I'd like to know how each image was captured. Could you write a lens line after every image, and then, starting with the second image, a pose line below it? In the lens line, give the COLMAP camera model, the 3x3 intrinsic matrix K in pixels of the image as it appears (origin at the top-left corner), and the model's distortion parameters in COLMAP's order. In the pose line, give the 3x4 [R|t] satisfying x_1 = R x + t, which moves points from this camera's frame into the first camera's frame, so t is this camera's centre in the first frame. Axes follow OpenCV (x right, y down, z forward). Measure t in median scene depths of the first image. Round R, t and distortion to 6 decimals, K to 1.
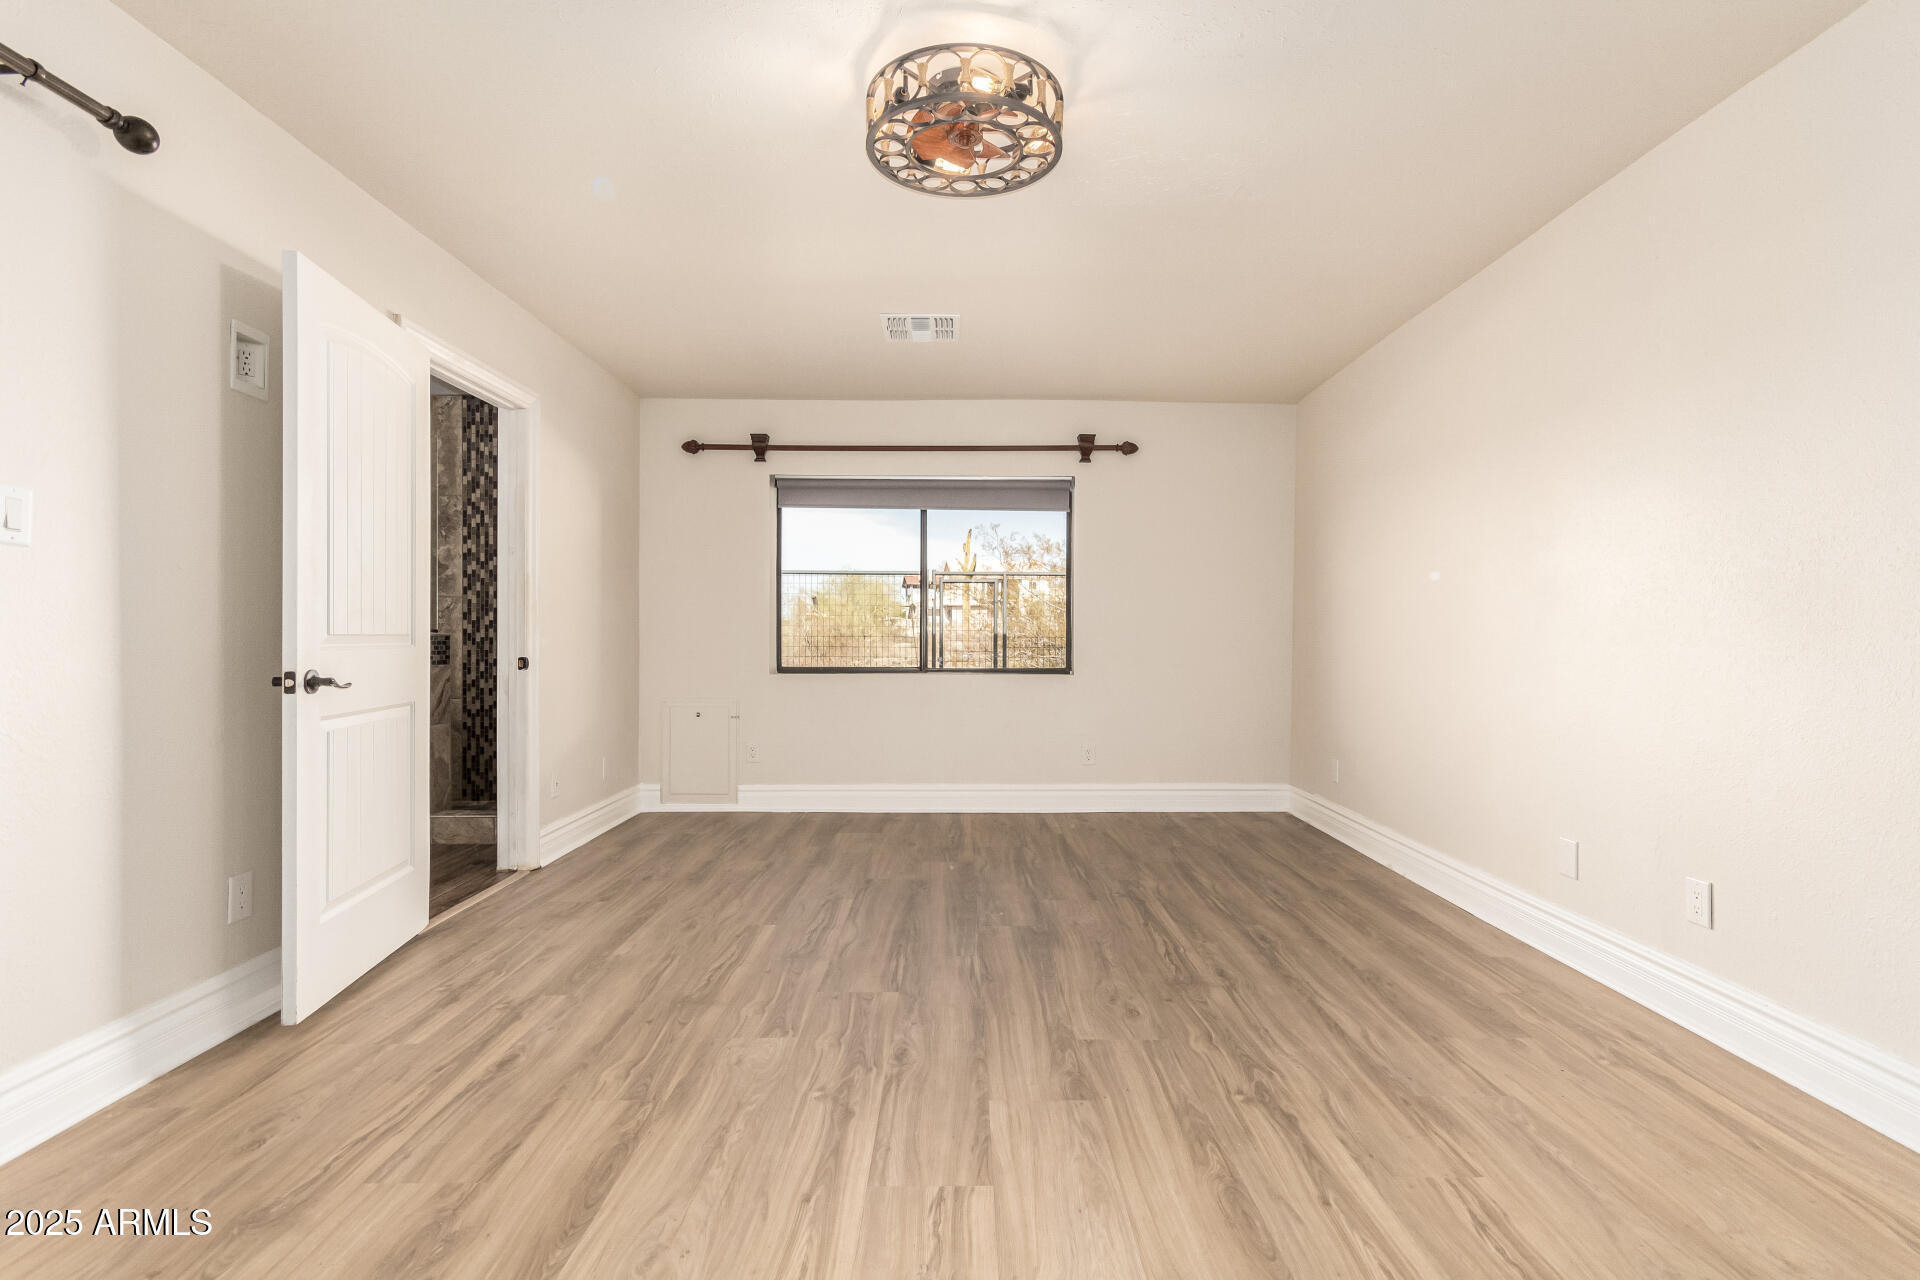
lens RADIAL K [[900.1, 0, 968.4], [0, 900.1, 667.9], [0, 0, 1]] dist [0.005645, 0.000623]
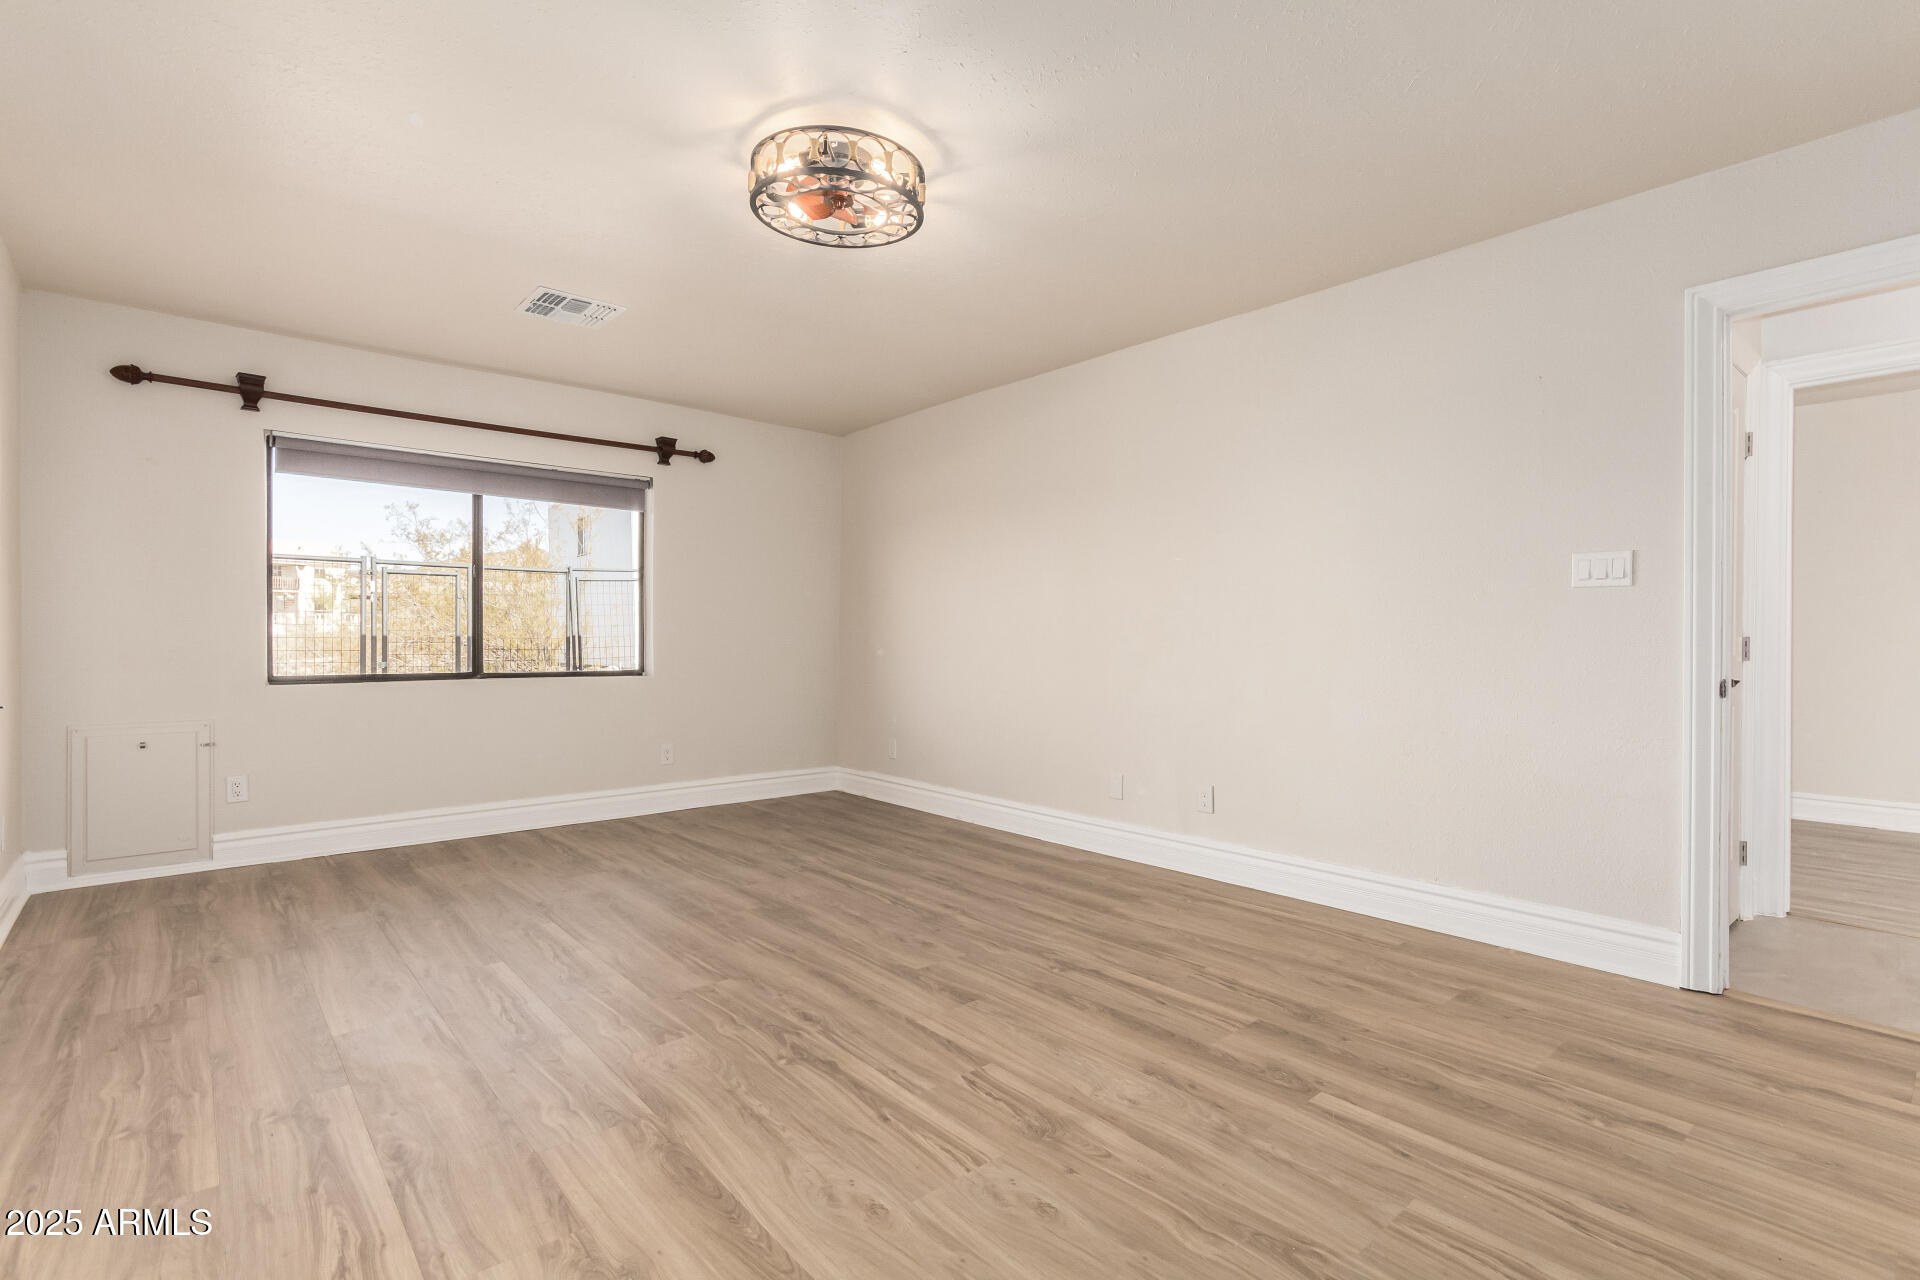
lens RADIAL K [[900.1, 0, 968.5], [0, 900.1, 679.9], [0, 0, 1]] dist [0.005645, 0.000623]
pose [[0.758135, -0.029835, 0.651415, -0.534216], [0.021207, 0.999552, 0.021098, -0.003789], [-0.651753, -0.002180, 0.758428, 0.024519]]
